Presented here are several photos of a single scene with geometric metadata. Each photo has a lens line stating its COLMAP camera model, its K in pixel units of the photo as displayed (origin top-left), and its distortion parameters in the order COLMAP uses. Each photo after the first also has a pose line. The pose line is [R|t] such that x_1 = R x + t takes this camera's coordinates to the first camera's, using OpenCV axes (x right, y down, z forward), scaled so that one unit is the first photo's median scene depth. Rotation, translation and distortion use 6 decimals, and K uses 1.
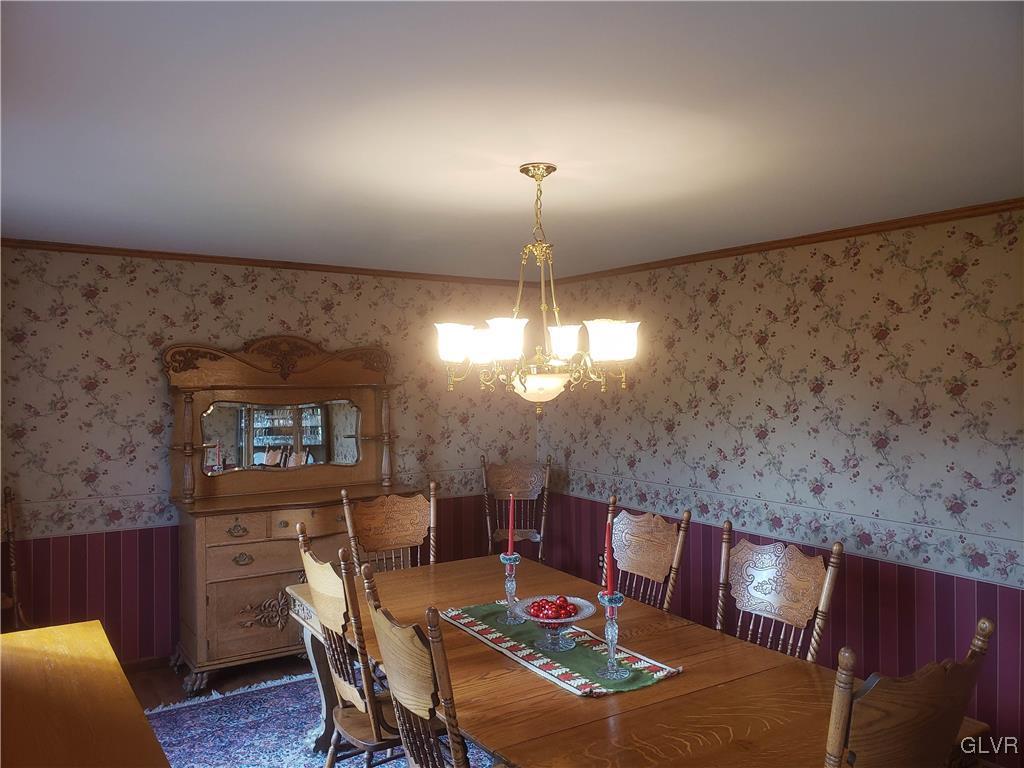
lens RADIAL K [[793.4, 0, 510.2], [0, 793.4, 384.6], [0, 0, 1]] dist [0.012160, -0.000556]
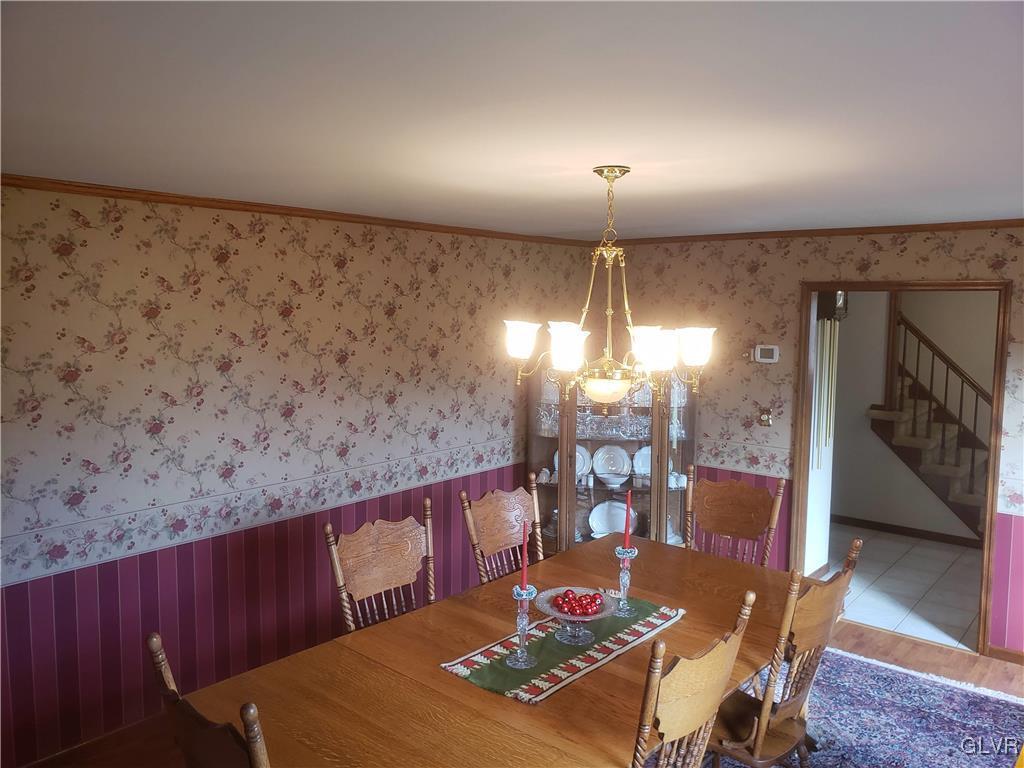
lens RADIAL K [[793.4, 0, 509.9], [0, 793.4, 376.8], [0, 0, 1]] dist [0.012160, -0.000556]
pose [[-0.280964, -0.096362, 0.954868, -0.638818], [0.000398, 0.994935, 0.100522, -0.082138], [-0.959718, 0.028623, -0.279503, 0.996412]]
